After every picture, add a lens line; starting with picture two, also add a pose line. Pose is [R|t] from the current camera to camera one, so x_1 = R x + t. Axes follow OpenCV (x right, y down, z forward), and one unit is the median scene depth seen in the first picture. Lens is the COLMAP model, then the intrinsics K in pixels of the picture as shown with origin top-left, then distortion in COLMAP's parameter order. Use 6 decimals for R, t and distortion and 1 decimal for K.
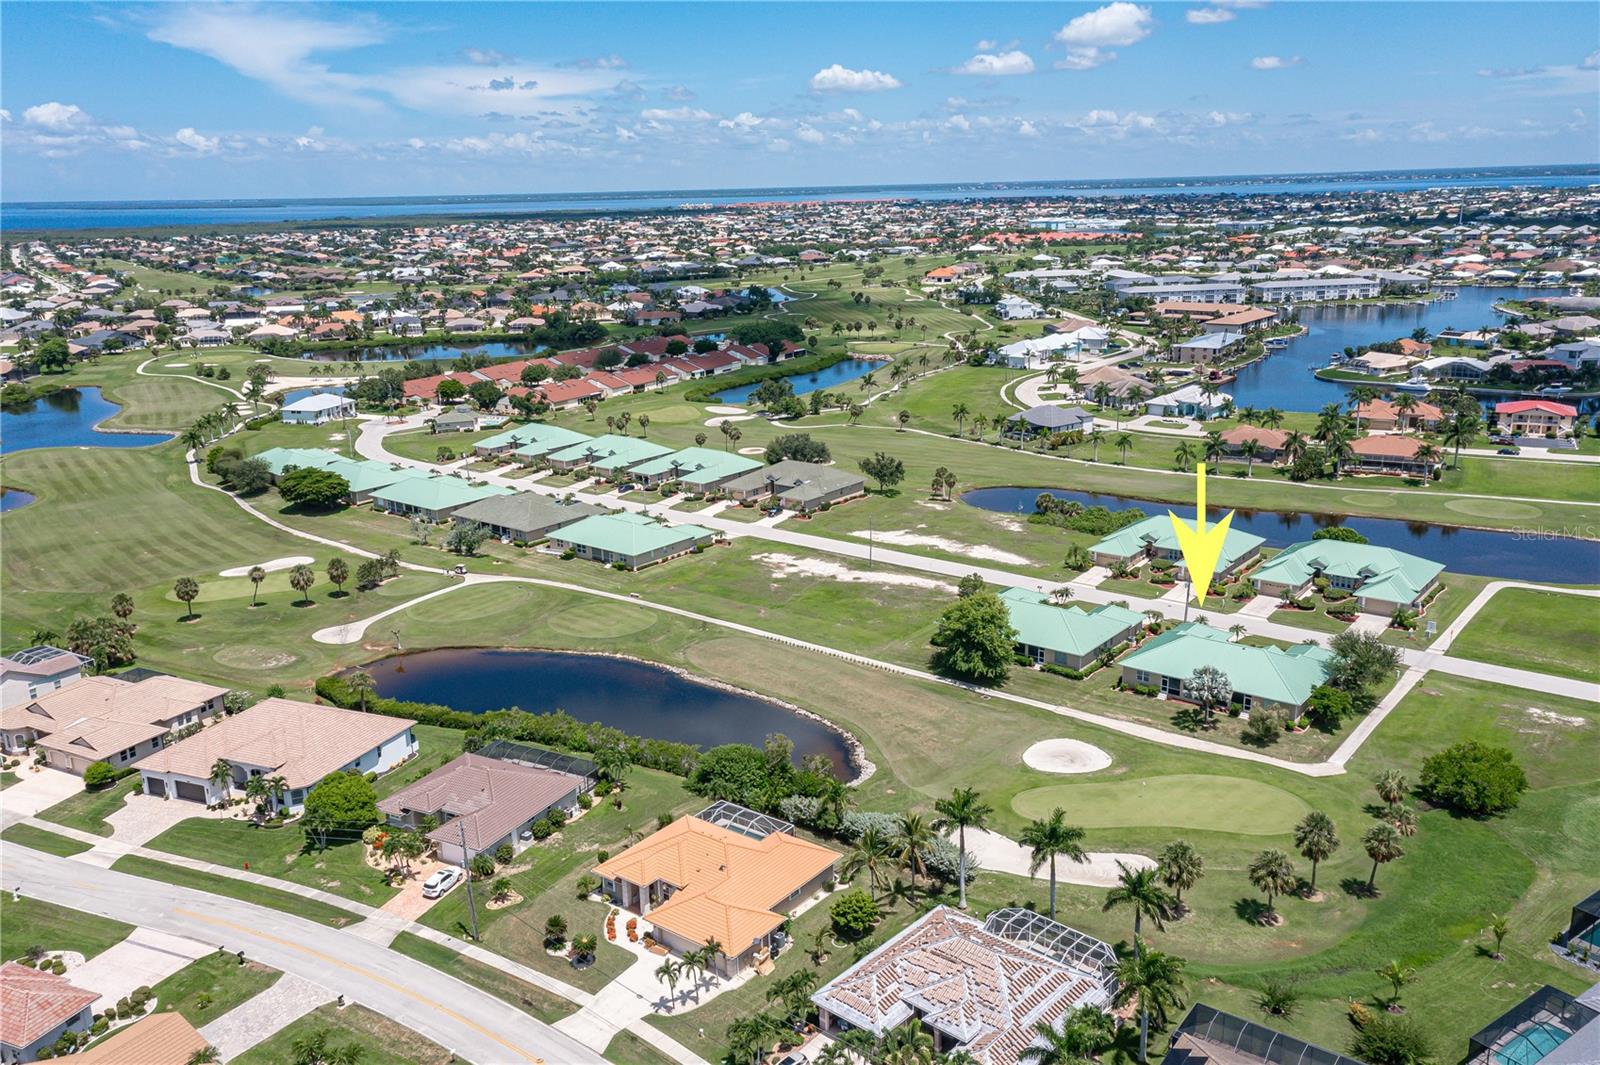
lens RADIAL K [[1300.3, 0, 800.0], [0, 1300.3, 532.5], [0, 0, 1]] dist [-0.006456, 0.067944]
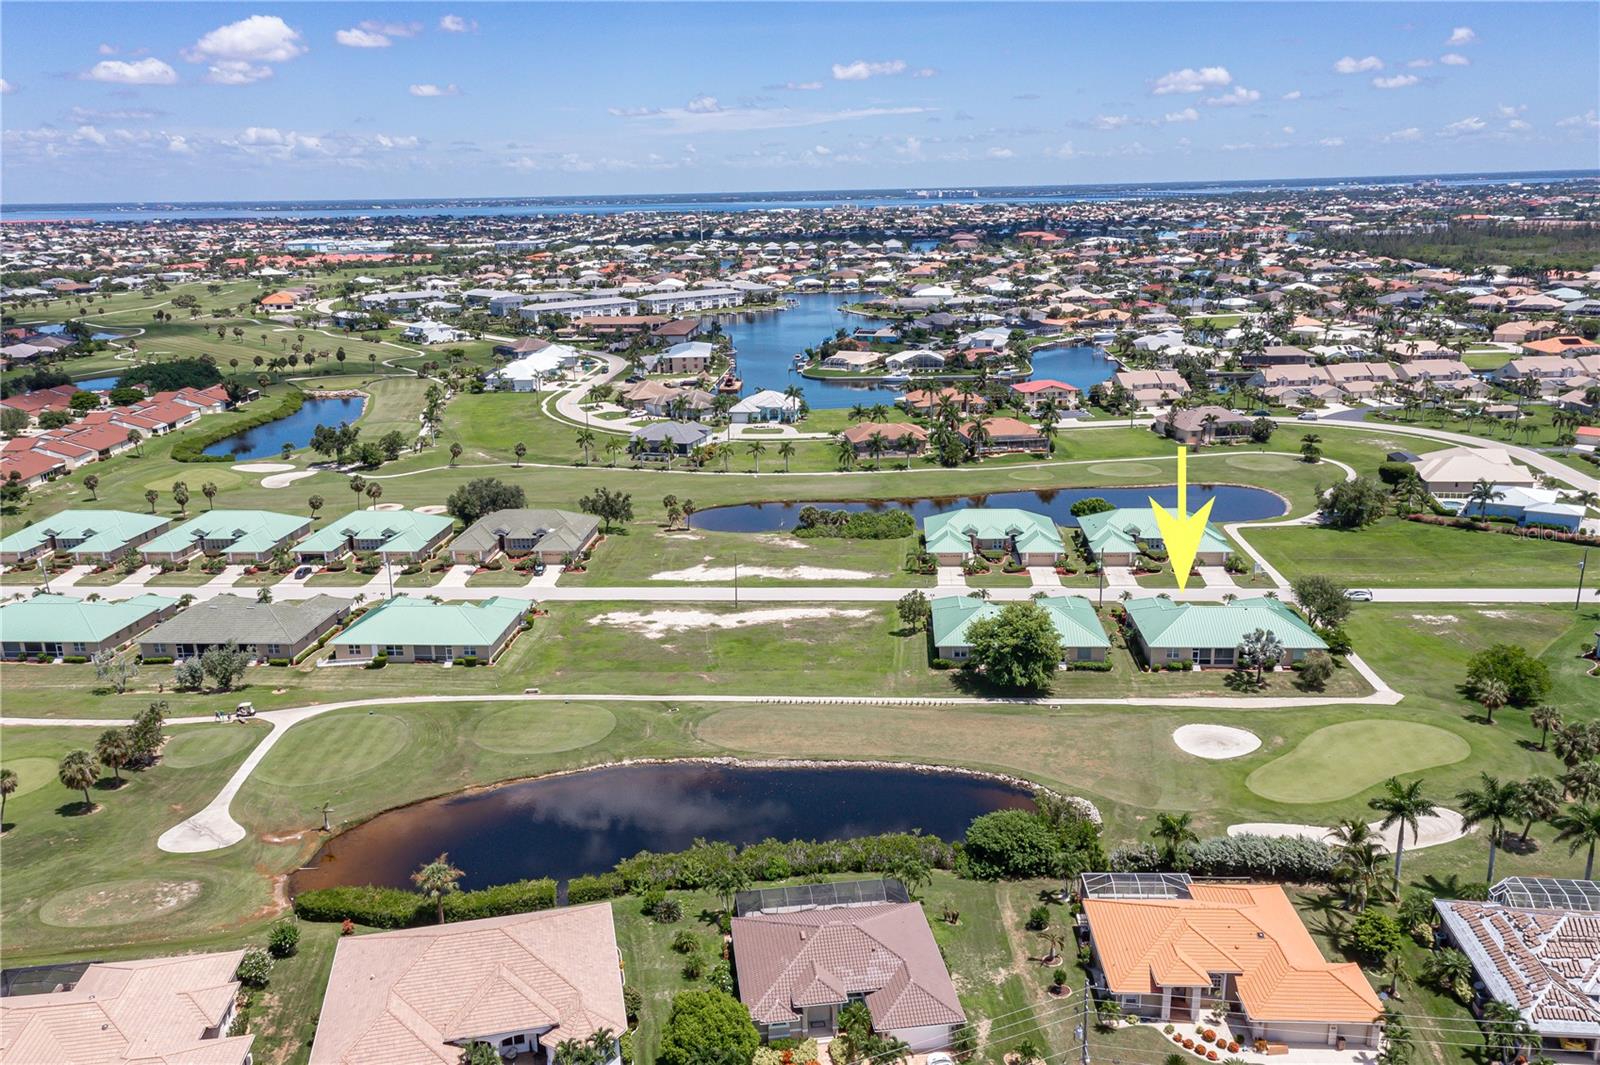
lens RADIAL K [[1300.3, 0, 800.0], [0, 1300.3, 532.5], [0, 0, 1]] dist [-0.006456, 0.067944]
pose [[0.811560, -0.140022, 0.567242, -0.385964], [0.150138, 0.988236, 0.029140, -0.041506], [-0.564649, 0.061516, 0.823035, 0.216785]]
